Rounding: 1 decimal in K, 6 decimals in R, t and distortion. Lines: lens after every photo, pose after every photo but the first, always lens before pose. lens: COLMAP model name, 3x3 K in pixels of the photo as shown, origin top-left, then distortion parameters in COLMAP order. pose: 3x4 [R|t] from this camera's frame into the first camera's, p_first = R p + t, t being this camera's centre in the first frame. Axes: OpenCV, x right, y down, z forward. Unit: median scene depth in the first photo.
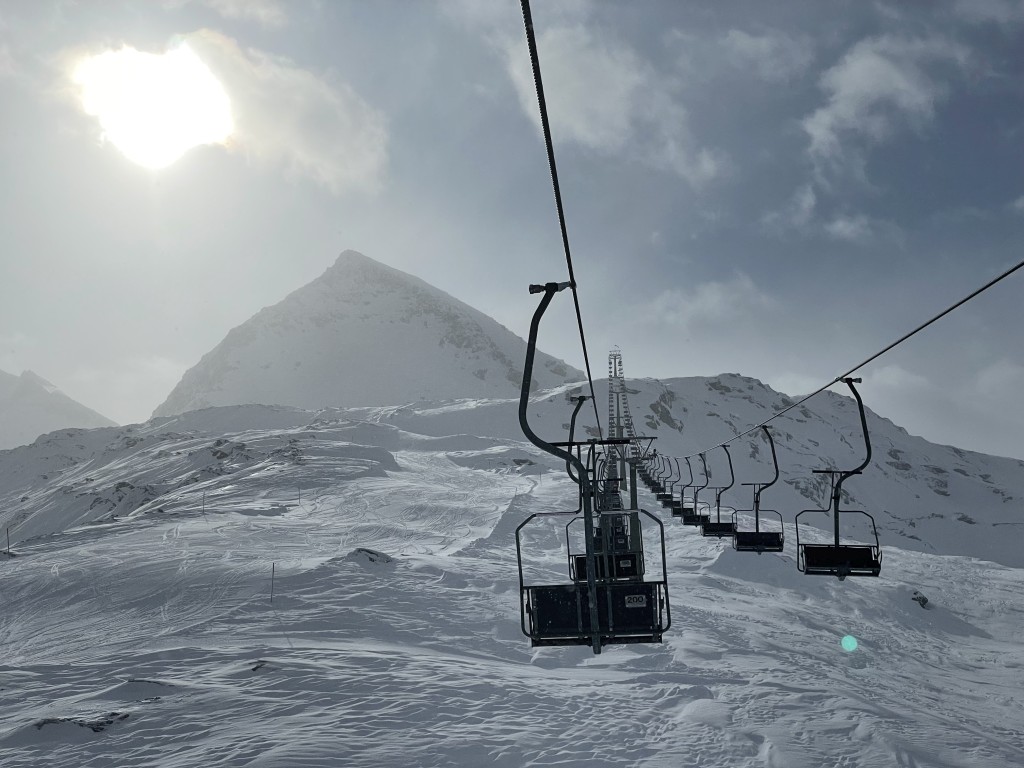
lens RADIAL K [[1558.1, 0, 512.1], [0, 1558.1, 383.6], [0, 0, 1]] dist [0.026419, 0.000000]
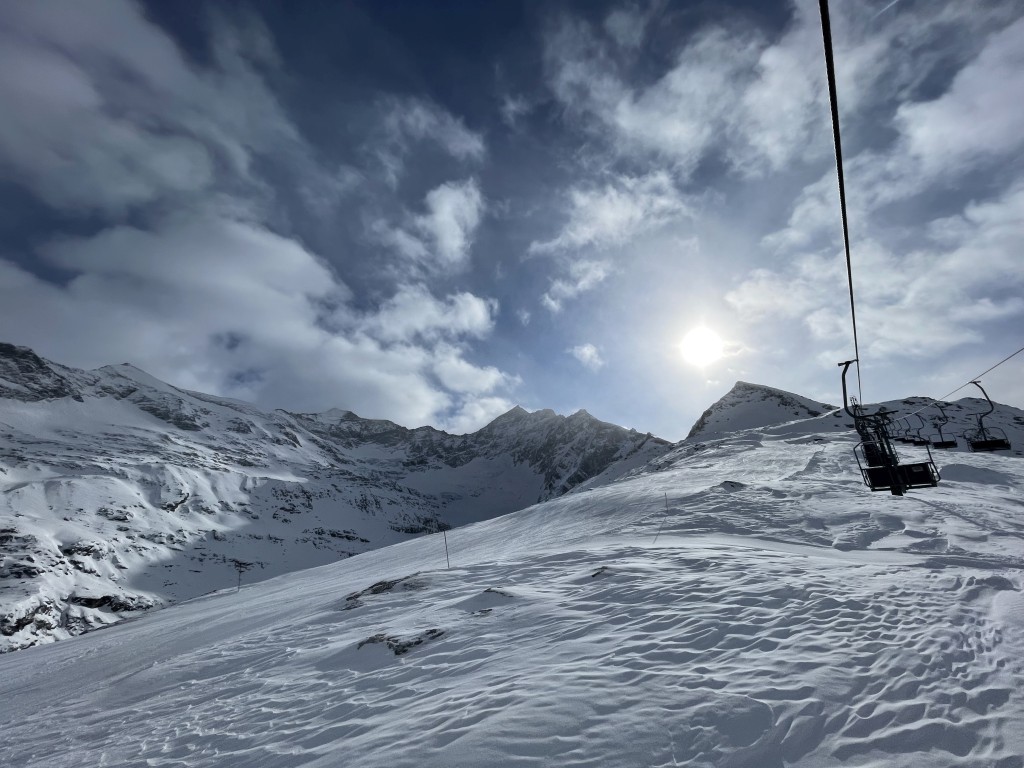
lens RADIAL K [[408.5, 0, 507.7], [0, 408.5, 389.6], [0, 0, 1]] dist [-0.006611, 0.000164]
pose [[0.792055, -0.188601, -0.580584, 0.020763], [0.118534, 0.980491, -0.156801, 0.041458], [0.598831, 0.055376, 0.798959, 0.434170]]
